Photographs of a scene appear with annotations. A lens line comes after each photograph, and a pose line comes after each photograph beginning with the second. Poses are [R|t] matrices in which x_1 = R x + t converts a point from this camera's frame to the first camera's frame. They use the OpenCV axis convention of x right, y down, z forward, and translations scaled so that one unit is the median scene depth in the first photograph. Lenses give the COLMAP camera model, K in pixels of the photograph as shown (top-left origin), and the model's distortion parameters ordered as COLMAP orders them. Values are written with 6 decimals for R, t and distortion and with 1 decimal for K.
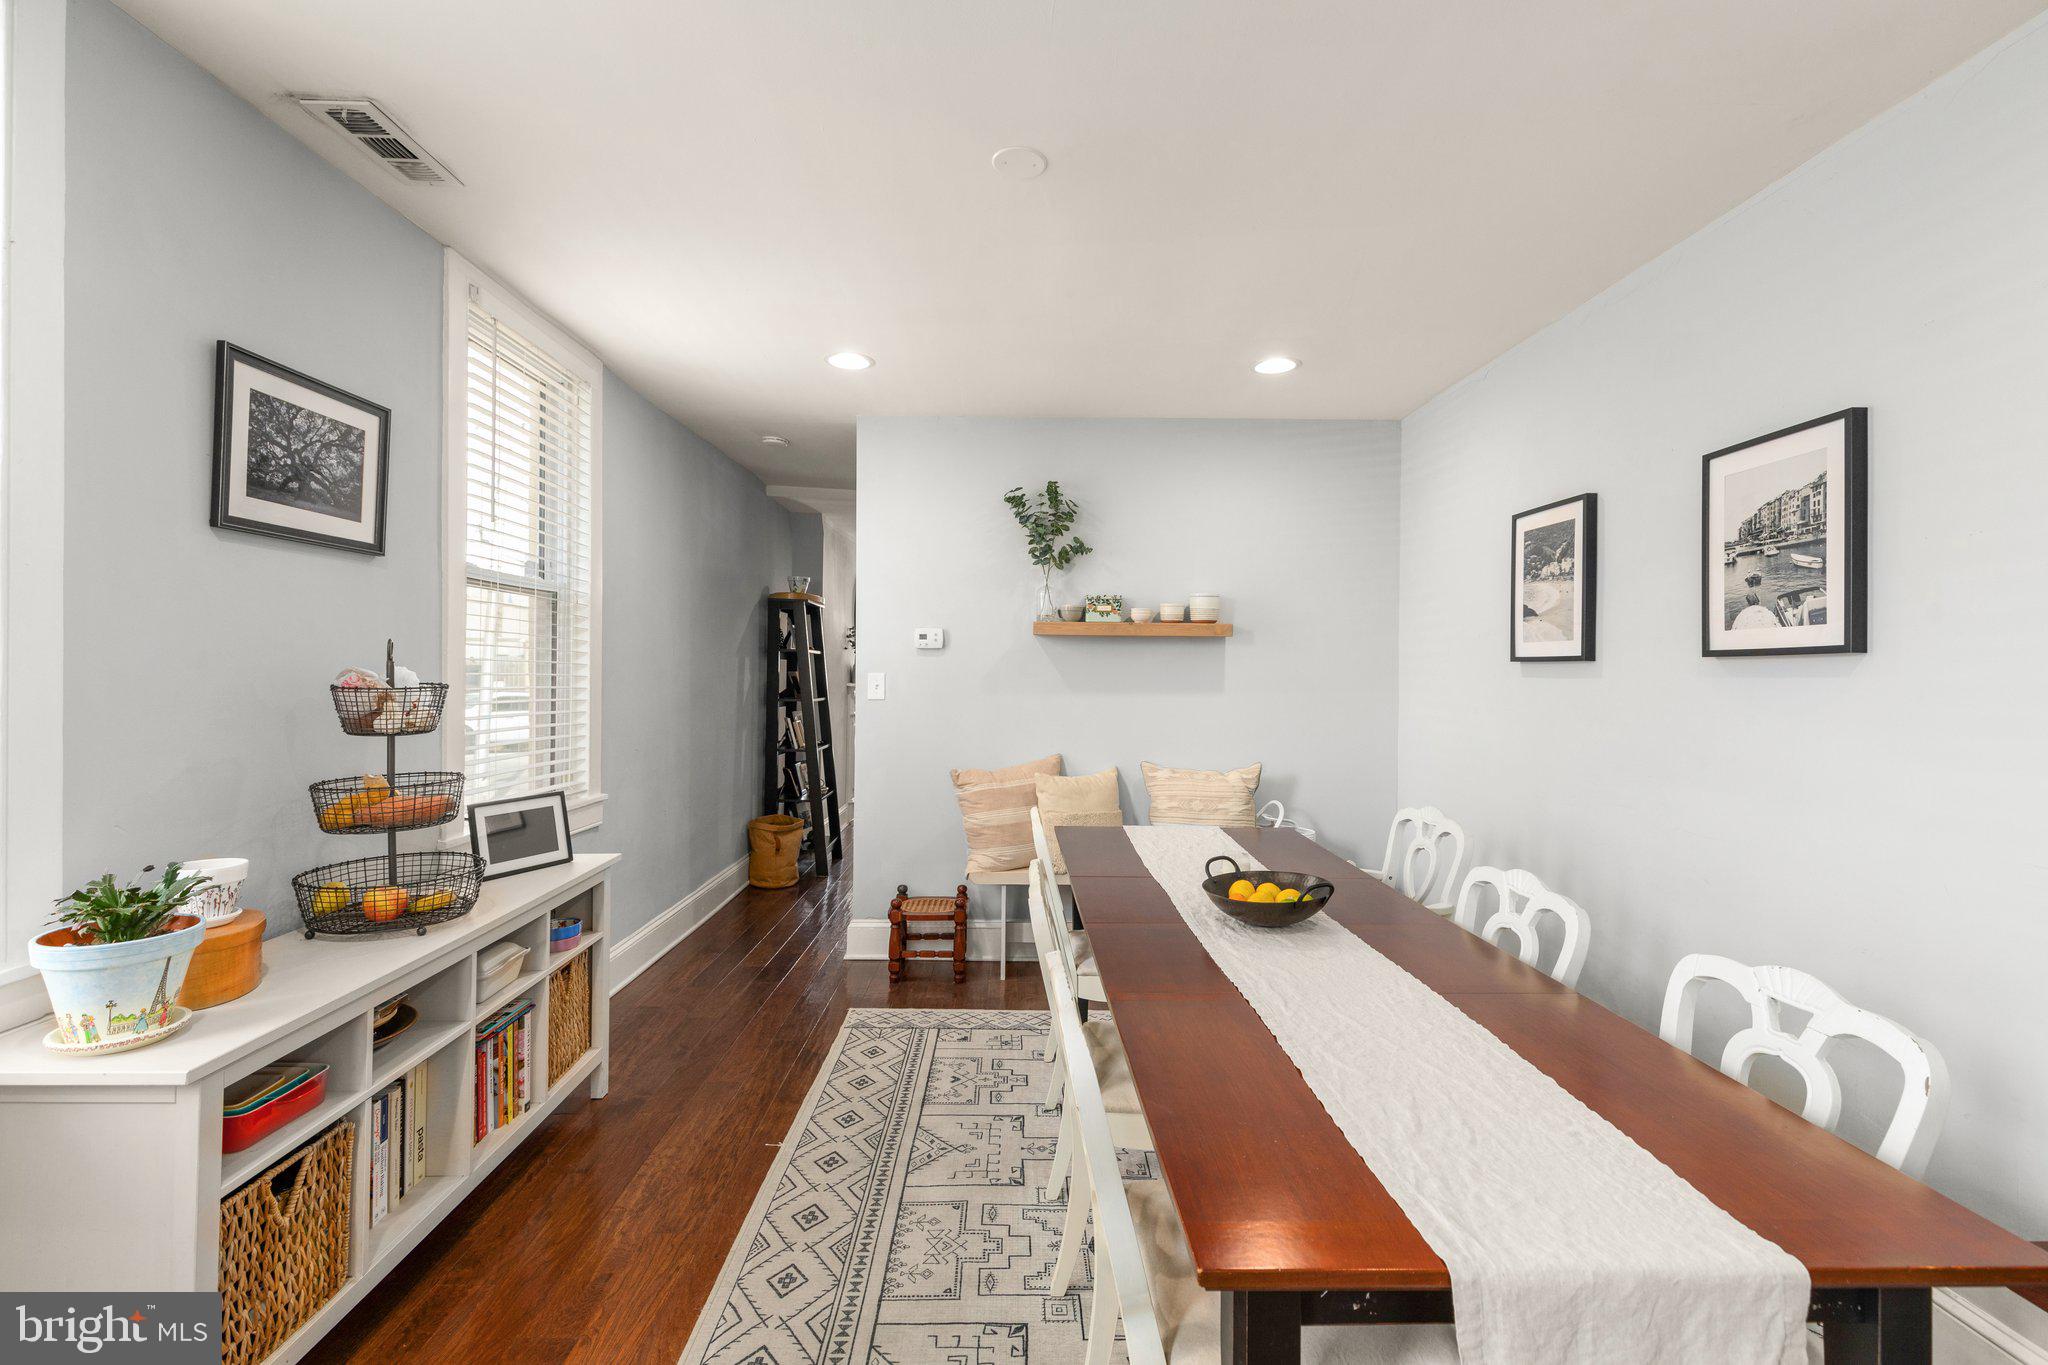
lens RADIAL K [[912.6, 0, 1028.9], [0, 912.6, 674.4], [0, 0, 1]] dist [0.003652, -0.000104]
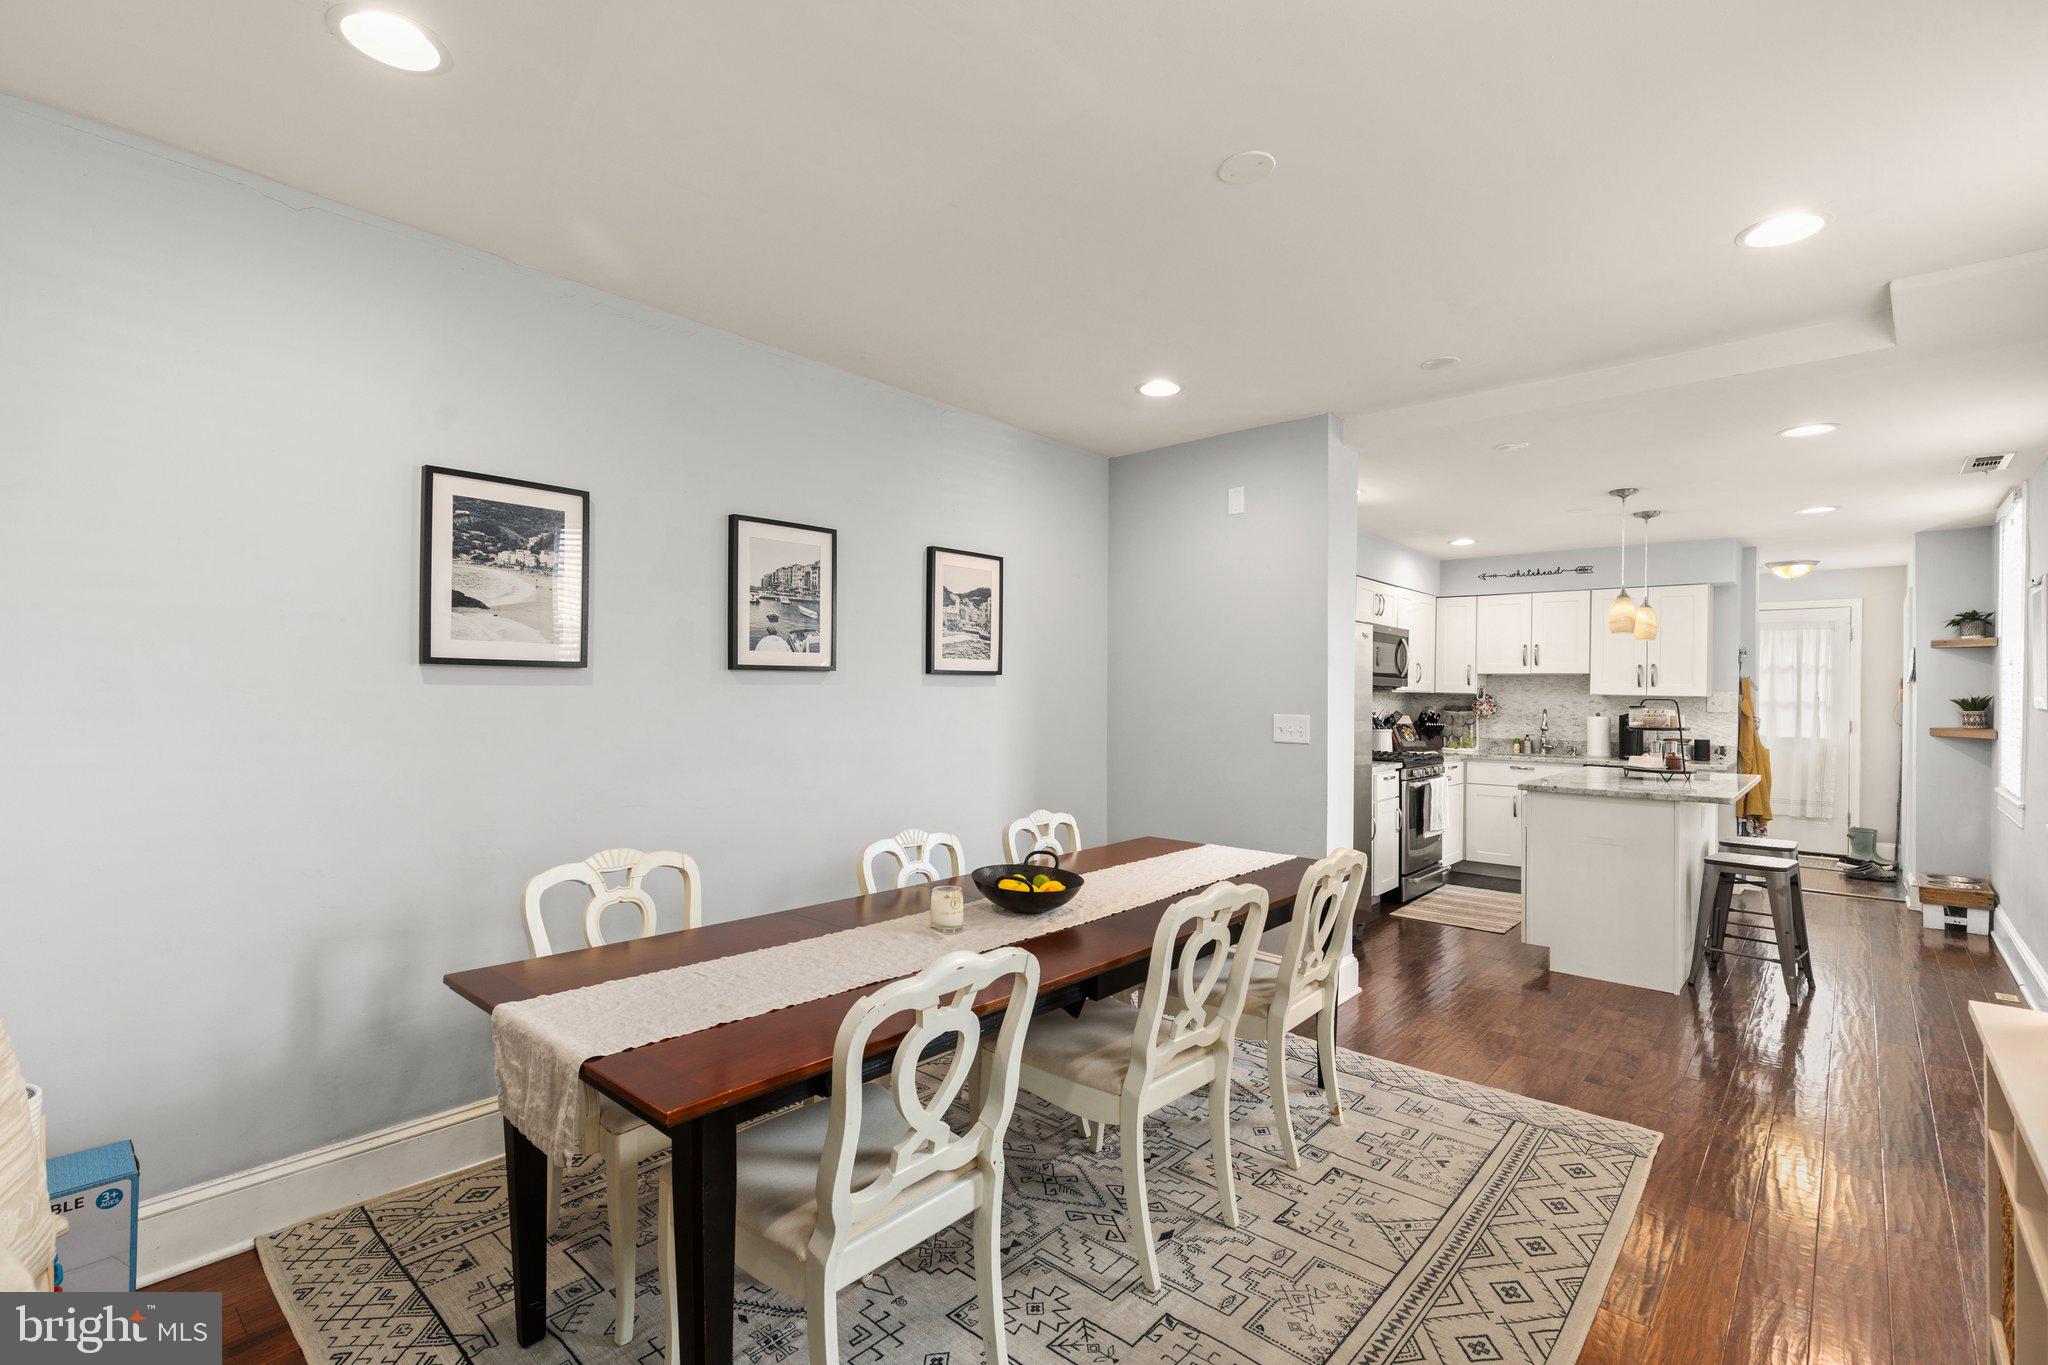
lens RADIAL K [[925.7, 0, 1022.4], [0, 925.7, 692.3], [0, 0, 1]] dist [0.002663, -0.000401]
pose [[-0.730033, -0.021821, 0.683064, -0.367765], [-0.015193, 0.999761, 0.015699, -0.010614], [-0.683243, 0.001083, -0.730190, 1.329160]]
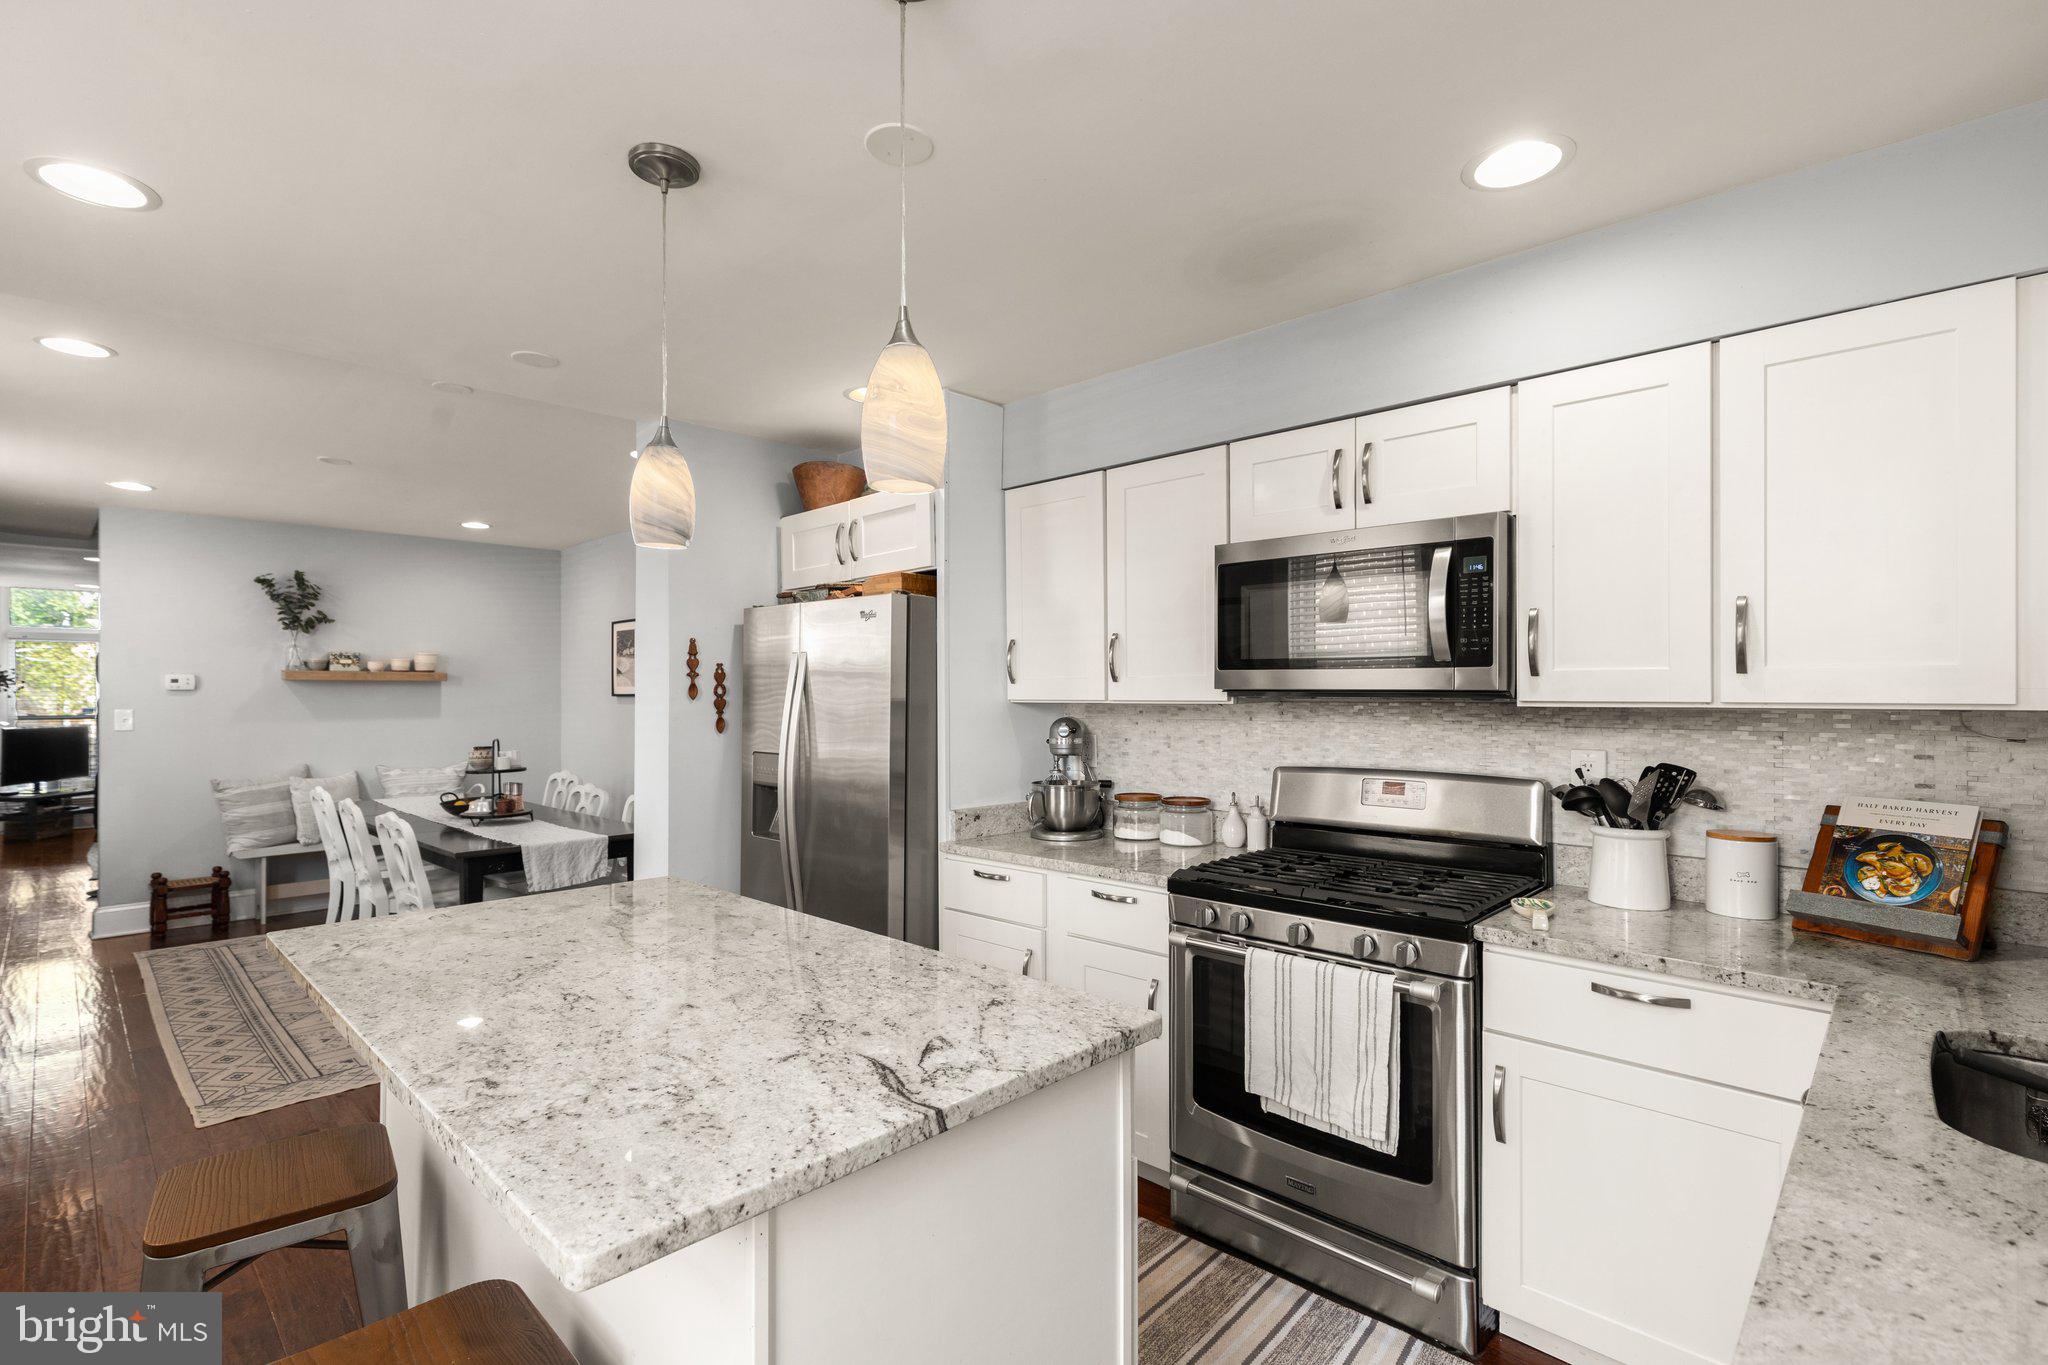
lens RADIAL K [[925.7, 0, 1022.4], [0, 925.7, 692.3], [0, 0, 1]] dist [0.002663, -0.000401]
pose [[0.704126, -0.008177, 0.710028, -0.288420], [0.014508, 0.999891, -0.002873, -0.004909], [-0.709926, 0.012324, 0.704168, -1.121176]]
